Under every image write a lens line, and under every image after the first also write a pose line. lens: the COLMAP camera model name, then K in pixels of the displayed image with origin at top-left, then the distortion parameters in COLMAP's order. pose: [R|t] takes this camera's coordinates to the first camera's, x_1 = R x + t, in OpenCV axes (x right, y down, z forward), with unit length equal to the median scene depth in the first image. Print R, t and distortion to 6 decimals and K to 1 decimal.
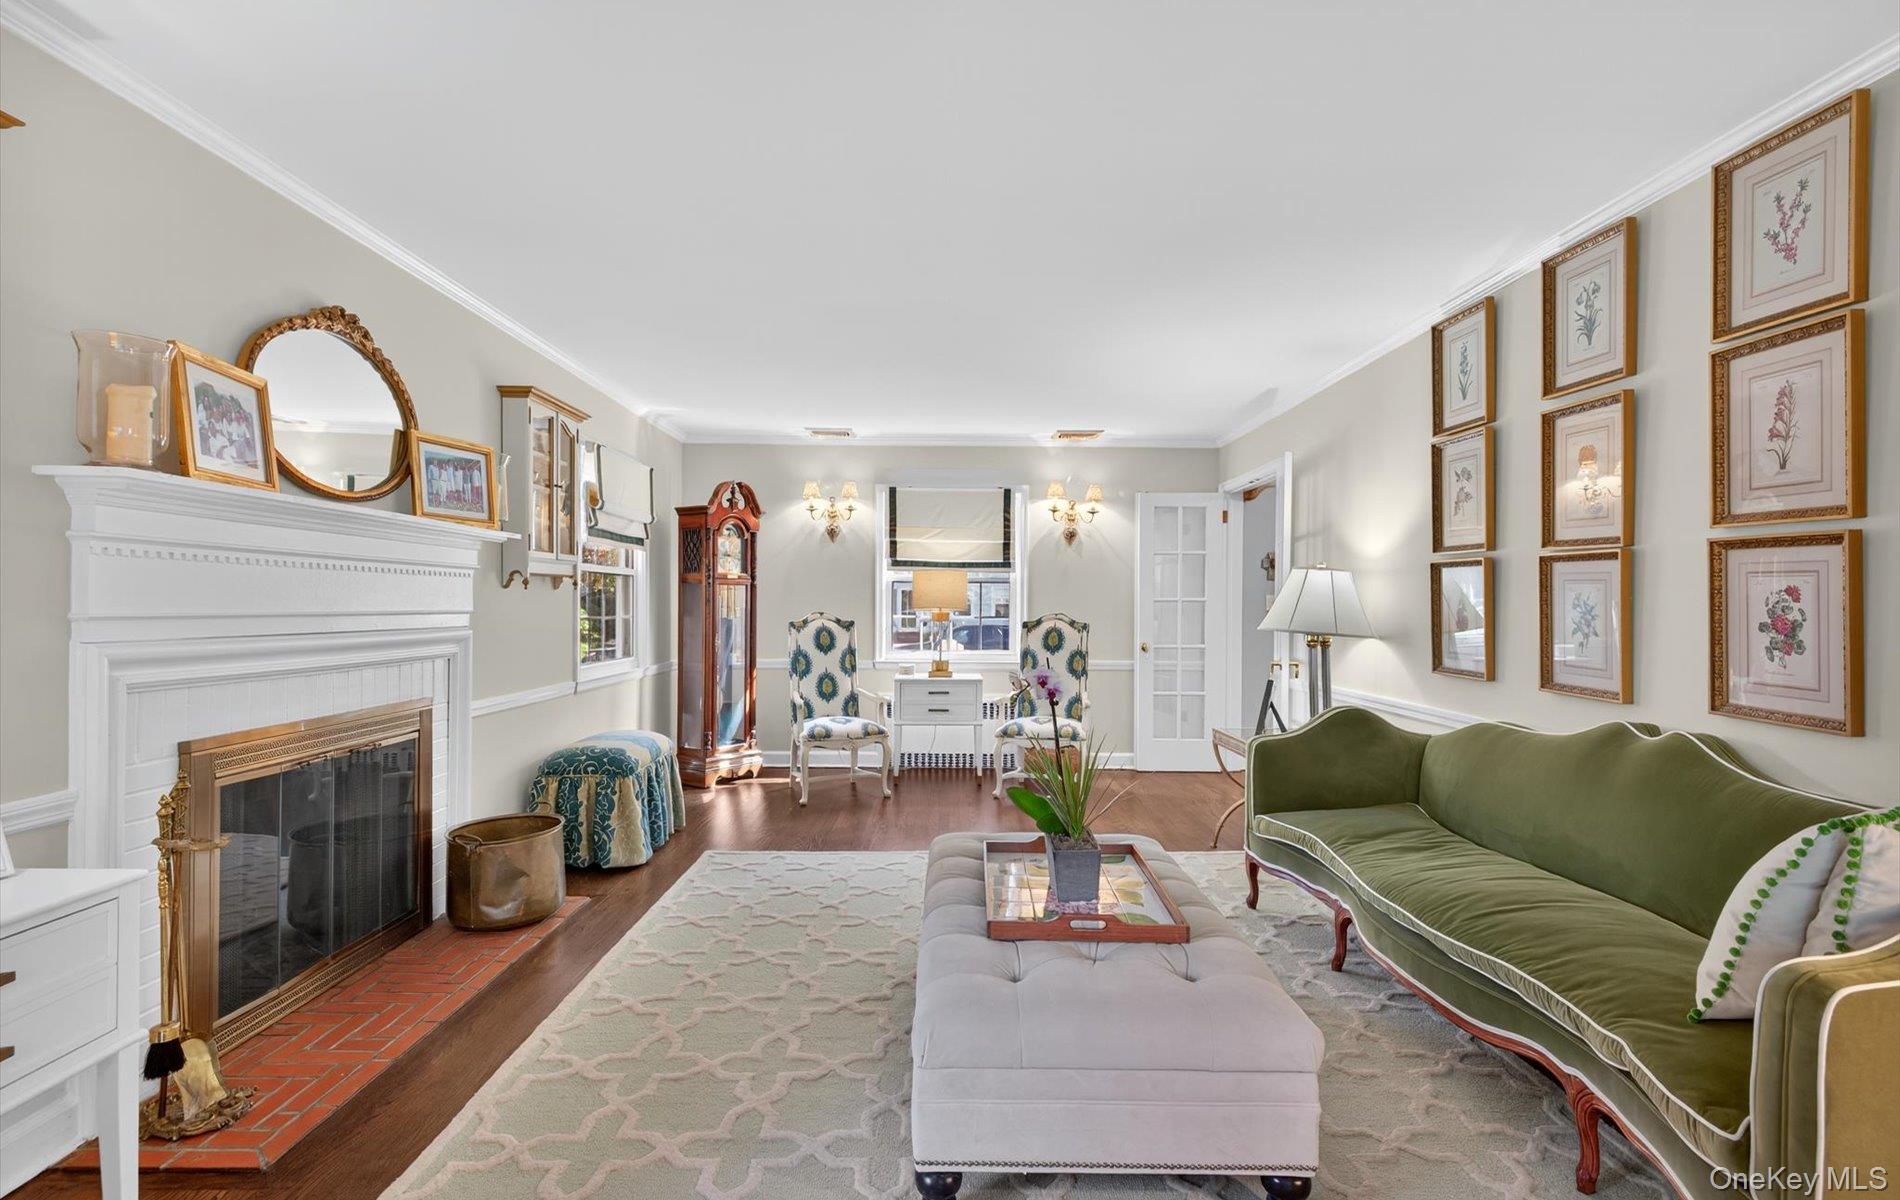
lens RADIAL K [[819.8, 0, 938.8], [0, 819.8, 602.6], [0, 0, 1]] dist [0.000986, -0.000161]
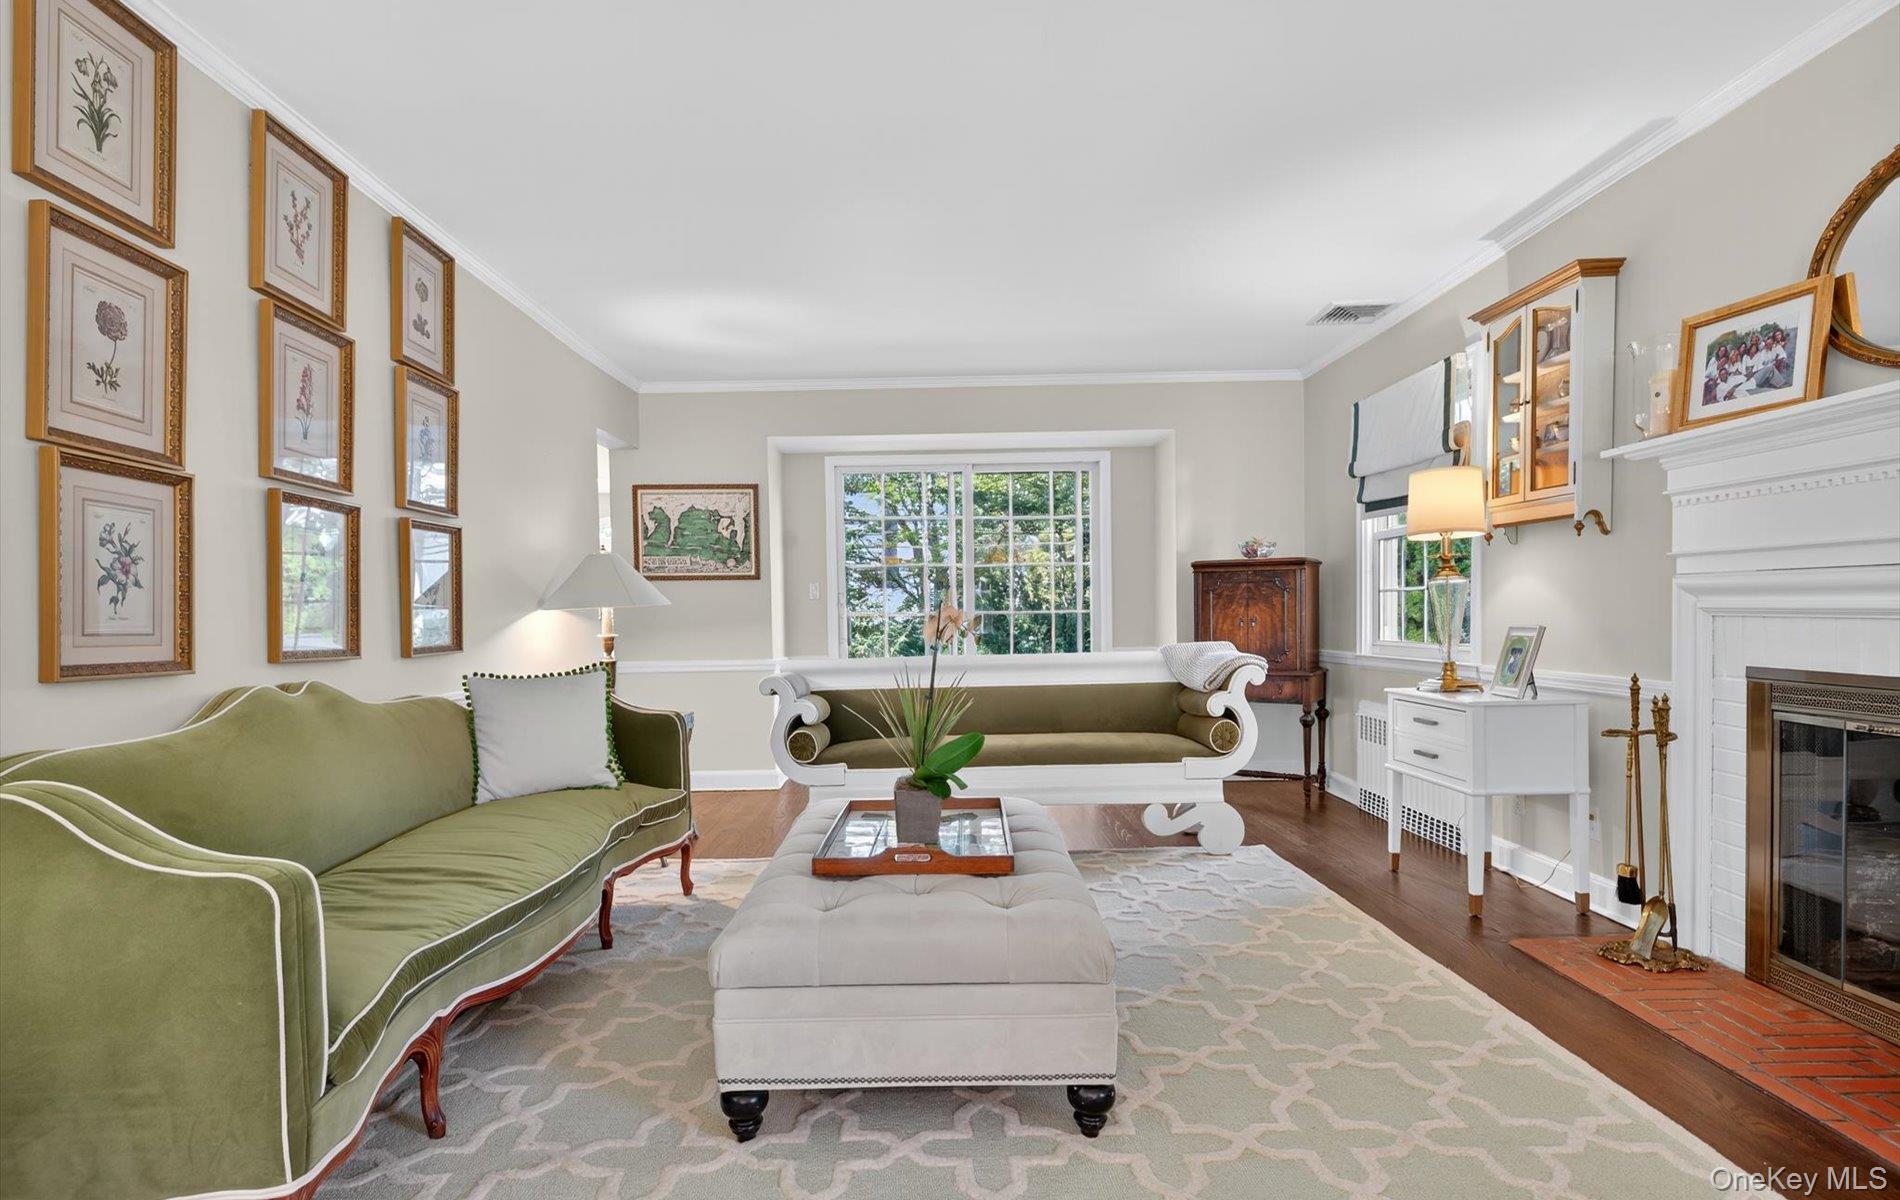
lens RADIAL K [[819.8, 0, 938.8], [0, 819.8, 602.6], [0, 0, 1]] dist [0.000986, -0.000161]
pose [[-0.999920, 0.012629, 0.001005, 0.137284], [0.012617, 0.999863, -0.010758, 0.080670], [-0.001141, -0.010744, -0.999942, 1.964201]]
